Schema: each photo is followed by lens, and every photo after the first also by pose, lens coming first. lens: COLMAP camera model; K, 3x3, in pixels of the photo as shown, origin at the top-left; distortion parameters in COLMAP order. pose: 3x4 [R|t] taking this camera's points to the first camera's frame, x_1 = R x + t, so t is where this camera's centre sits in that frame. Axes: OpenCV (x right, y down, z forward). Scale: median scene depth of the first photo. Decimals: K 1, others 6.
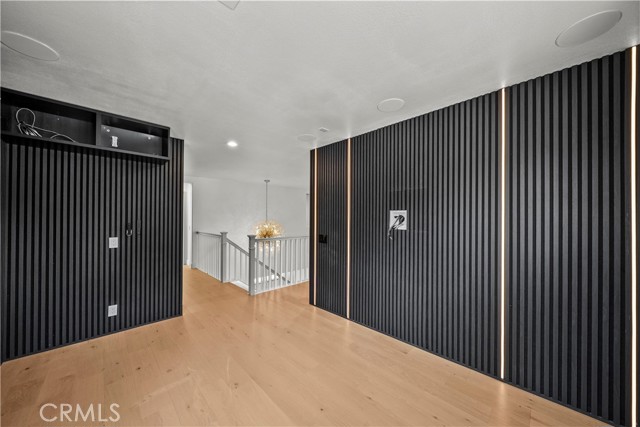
lens RADIAL K [[226.4, 0, 321.1], [0, 226.4, 216.5], [0, 0, 1]] dist [-0.001705, -0.000742]
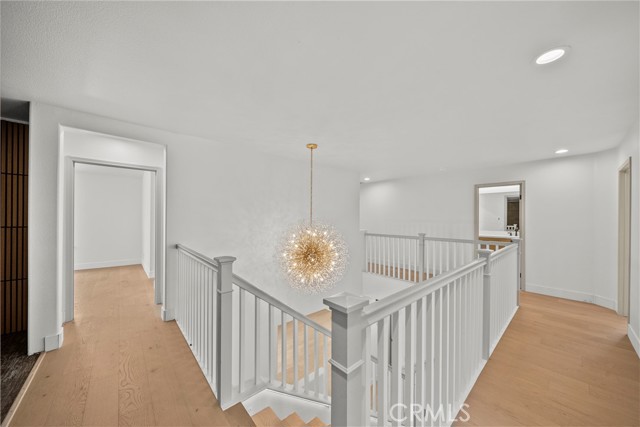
lens RADIAL K [[226.4, 0, 324.1], [0, 226.4, 216.8], [0, 0, 1]] dist [-0.001705, -0.000742]
pose [[0.999228, -0.000984, -0.039271, -0.210133], [0.000900, 0.999997, -0.002154, 0.008018], [0.039273, 0.002117, 0.999226, 0.525083]]
